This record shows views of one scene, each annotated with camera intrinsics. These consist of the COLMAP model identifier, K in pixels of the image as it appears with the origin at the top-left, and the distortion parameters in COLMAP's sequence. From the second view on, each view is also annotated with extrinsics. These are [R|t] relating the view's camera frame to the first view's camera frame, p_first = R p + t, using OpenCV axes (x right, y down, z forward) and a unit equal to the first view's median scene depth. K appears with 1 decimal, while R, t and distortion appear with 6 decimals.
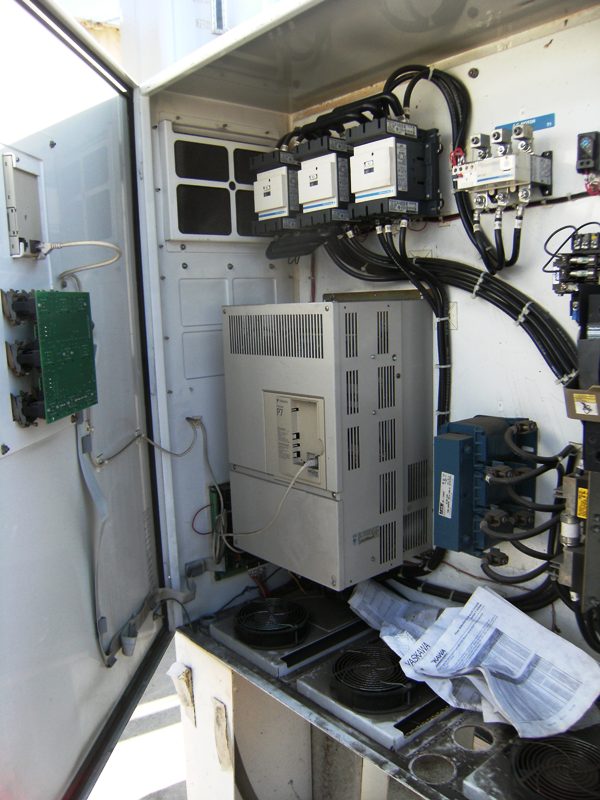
lens RADIAL K [[665.4, 0, 300.0], [0, 665.4, 400.0], [0, 0, 1]] dist [-0.070876, 0.004401]
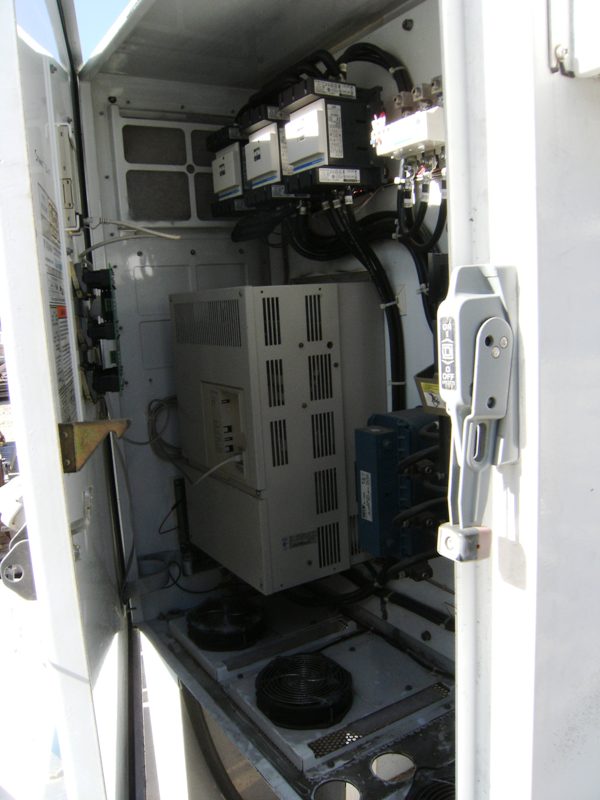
lens RADIAL K [[655.3, 0, 300.0], [0, 655.3, 400.0], [0, 0, 1]] dist [-0.056877, -0.002055]
pose [[0.976751, 0.007817, -0.214235, 0.276225], [-0.006207, 0.999947, 0.008190, 0.004444], [0.214288, -0.006670, 0.976748, 0.113561]]
